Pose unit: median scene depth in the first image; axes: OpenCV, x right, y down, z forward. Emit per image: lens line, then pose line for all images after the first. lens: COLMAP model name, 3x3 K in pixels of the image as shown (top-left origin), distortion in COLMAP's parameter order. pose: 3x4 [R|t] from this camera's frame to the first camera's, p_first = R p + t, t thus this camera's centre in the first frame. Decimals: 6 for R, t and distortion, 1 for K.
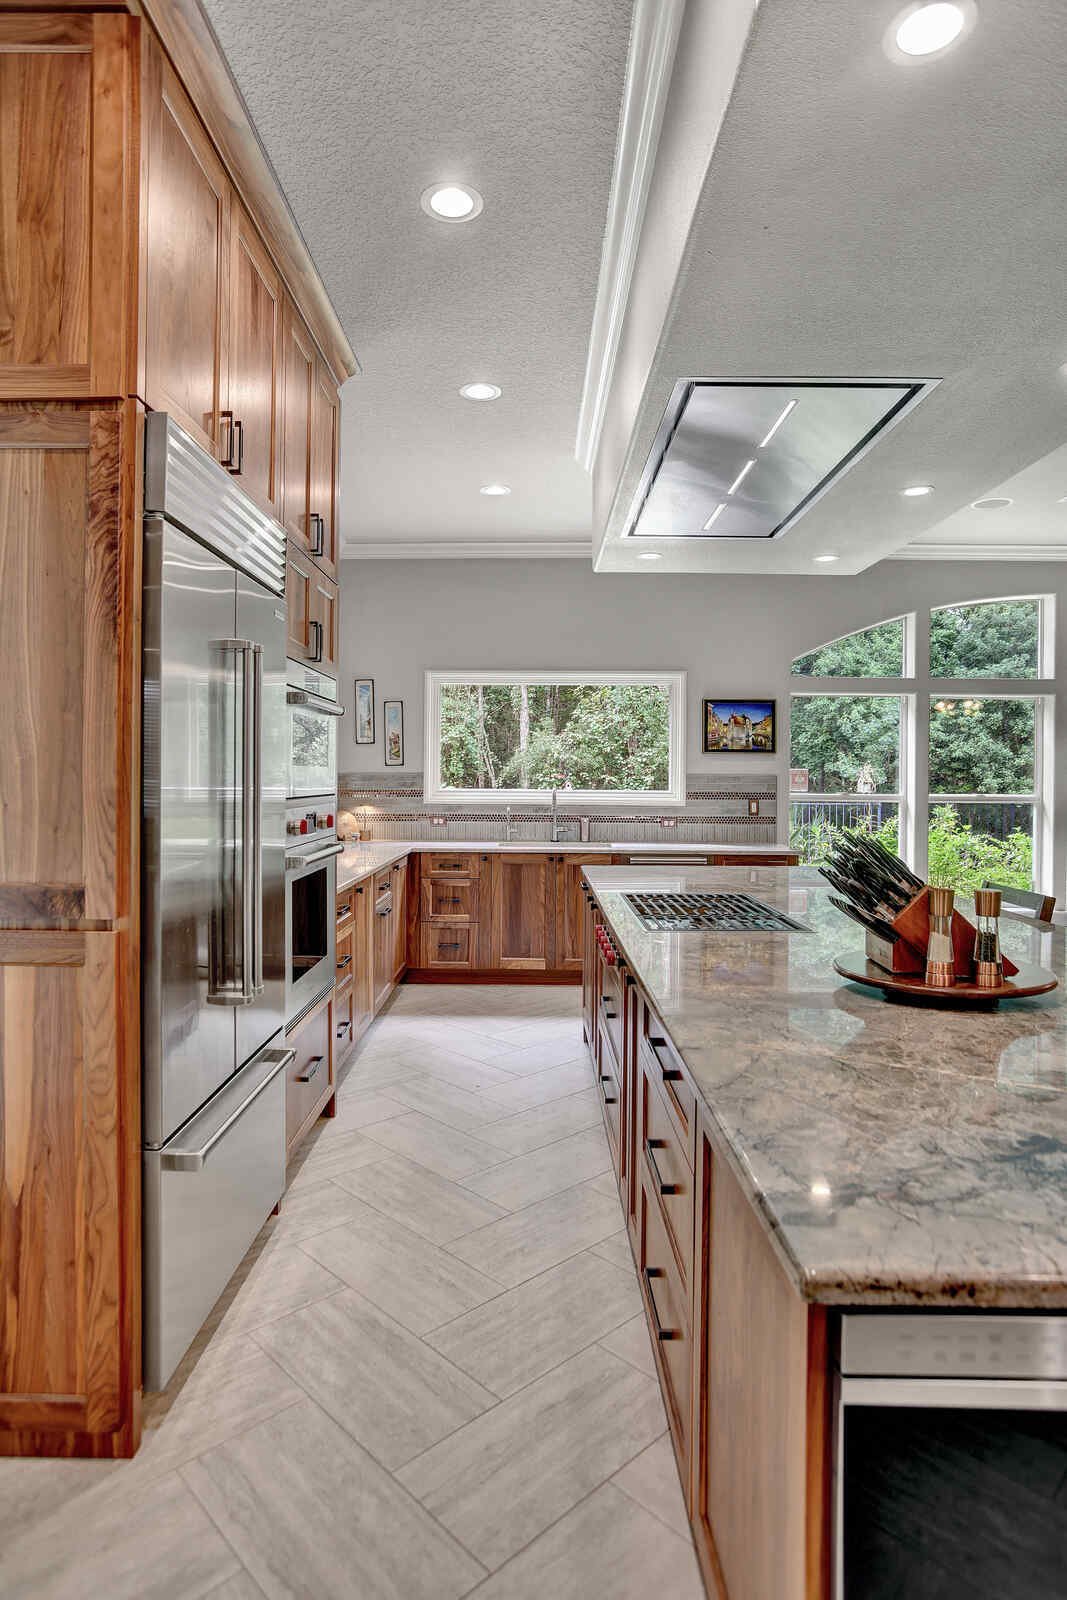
lens RADIAL K [[848.5, 0, 513.3], [0, 848.5, 796.2], [0, 0, 1]] dist [-0.076923, 0.029947]
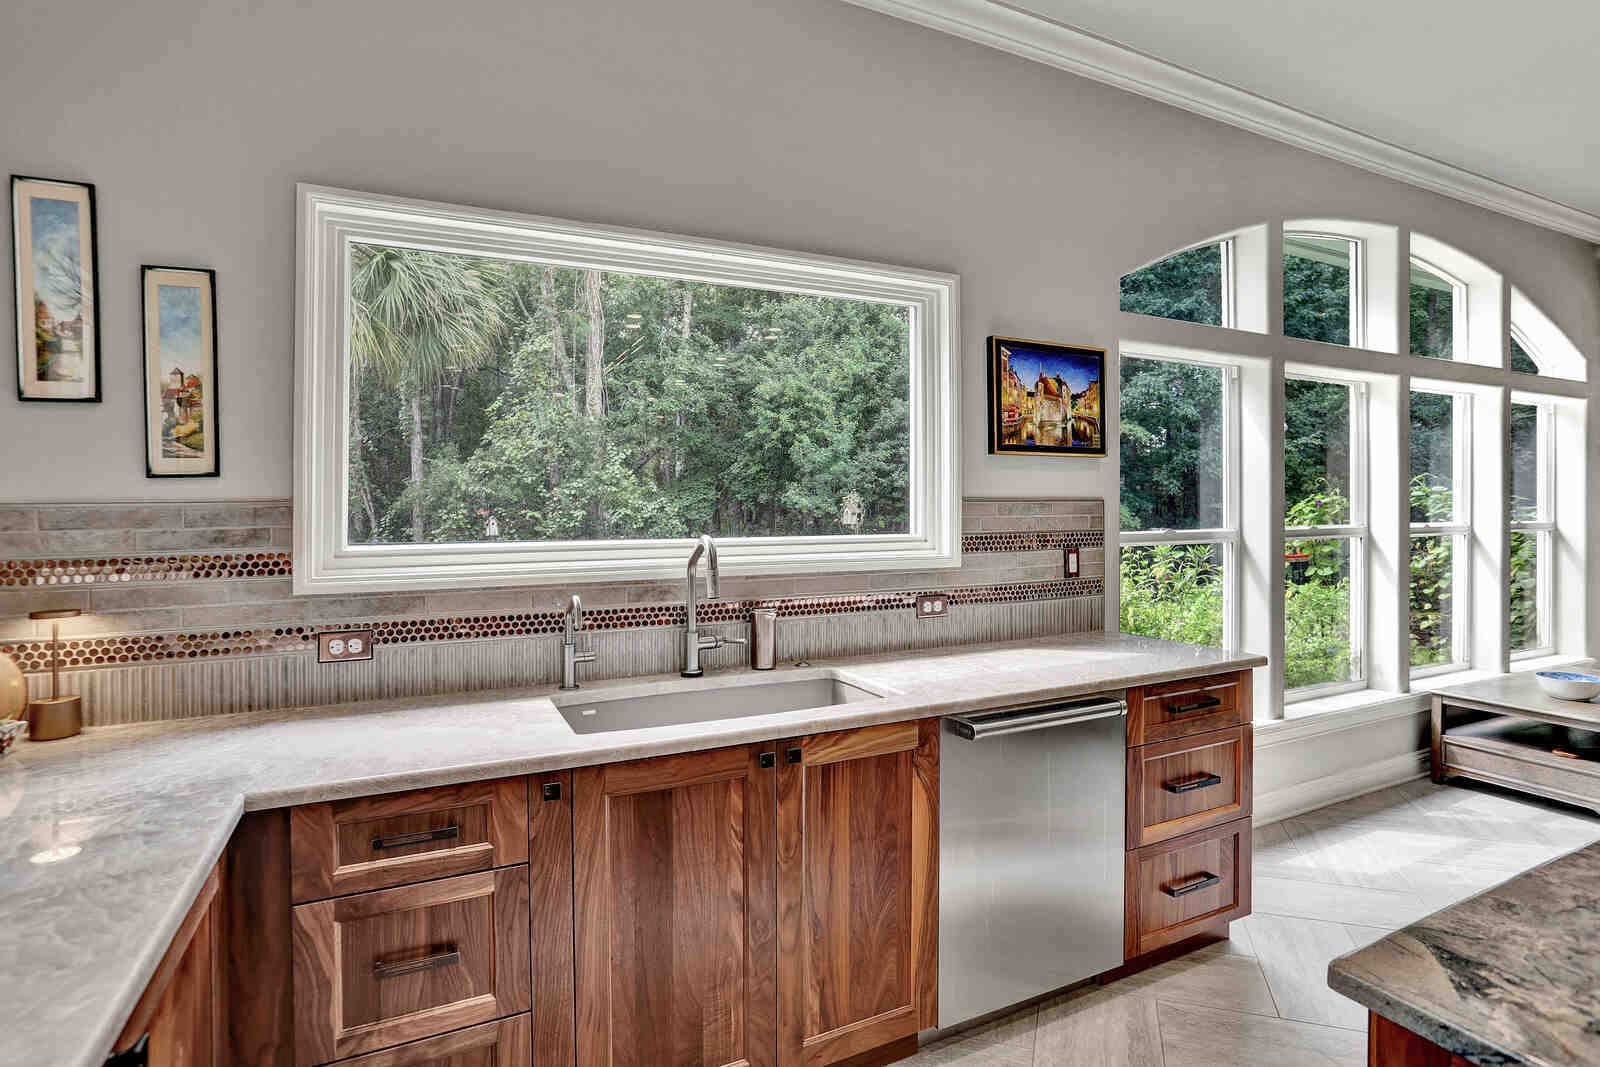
lens RADIAL K [[785.6, 0, 803.4], [0, 785.6, 512.1], [0, 0, 1]] dist [-0.072386, 0.041172]
pose [[0.879493, -0.016130, 0.475638, -0.075430], [0.026447, 0.999538, -0.015005, -0.014163], [-0.475176, 0.025776, 0.879513, 0.671470]]
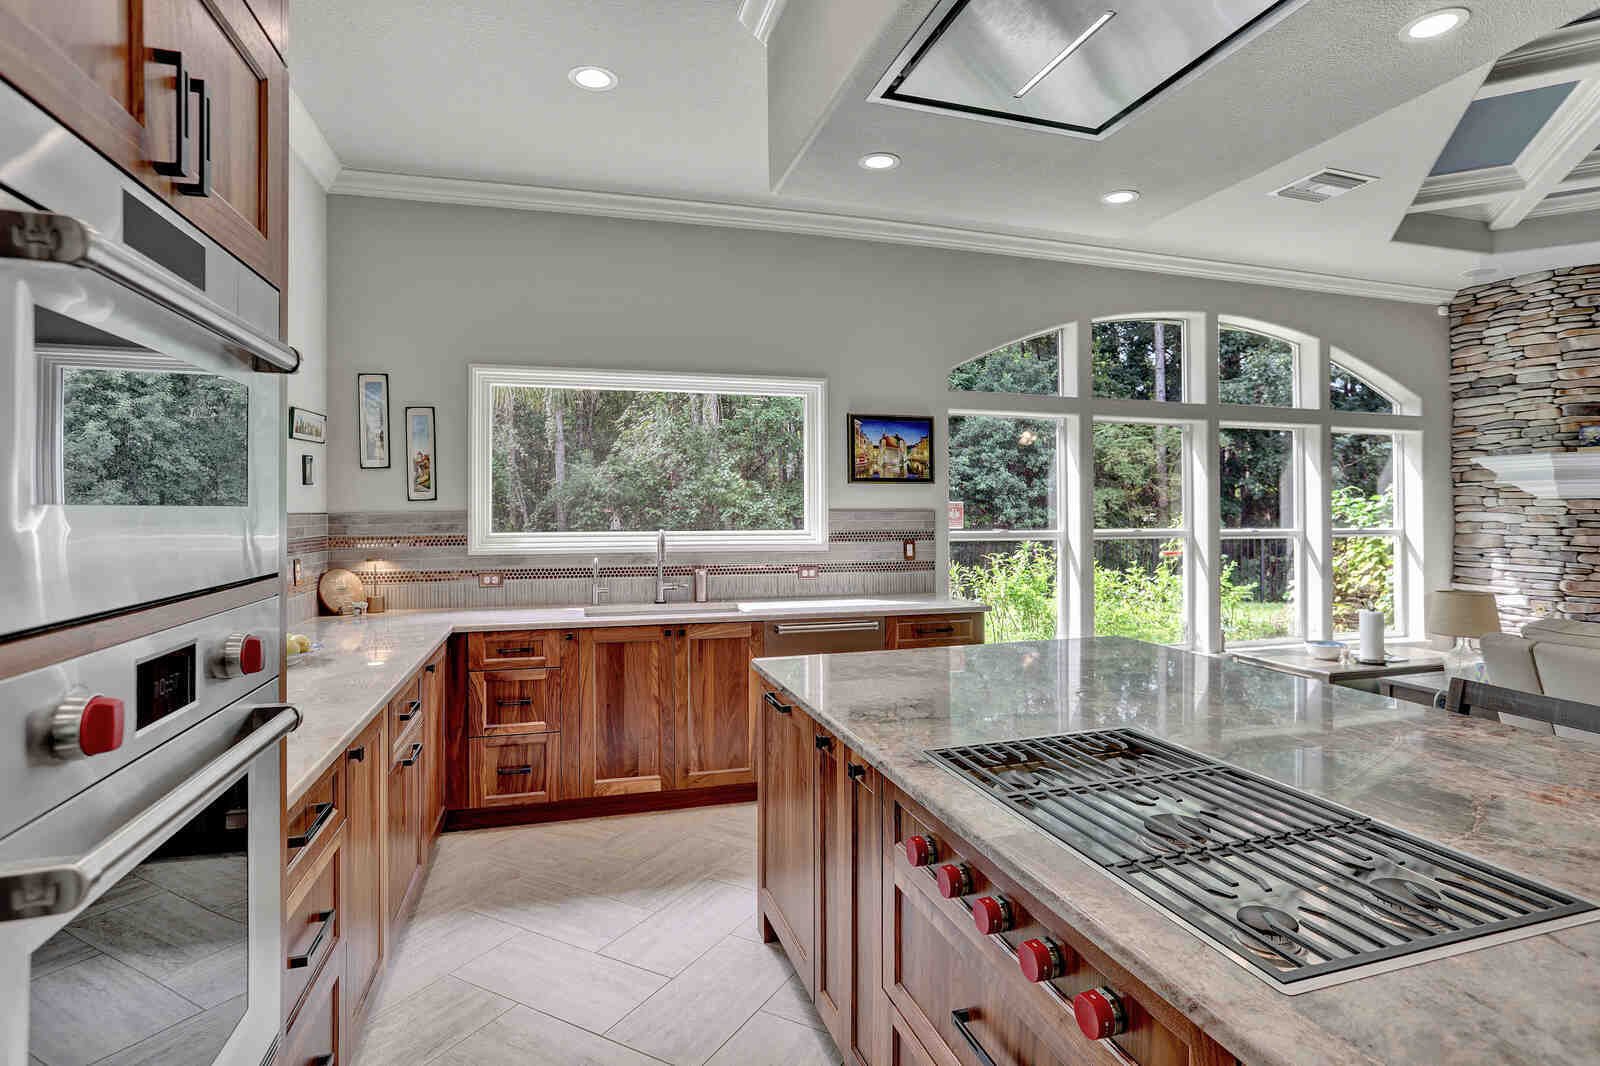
lens RADIAL K [[785.6, 0, 803.4], [0, 785.6, 511.6], [0, 0, 1]] dist [-0.072386, 0.041172]
pose [[0.947129, -0.009035, 0.320726, -0.050991], [0.015316, 0.999737, -0.017066, -0.012380], [-0.320487, 0.021075, 0.947018, 0.322966]]
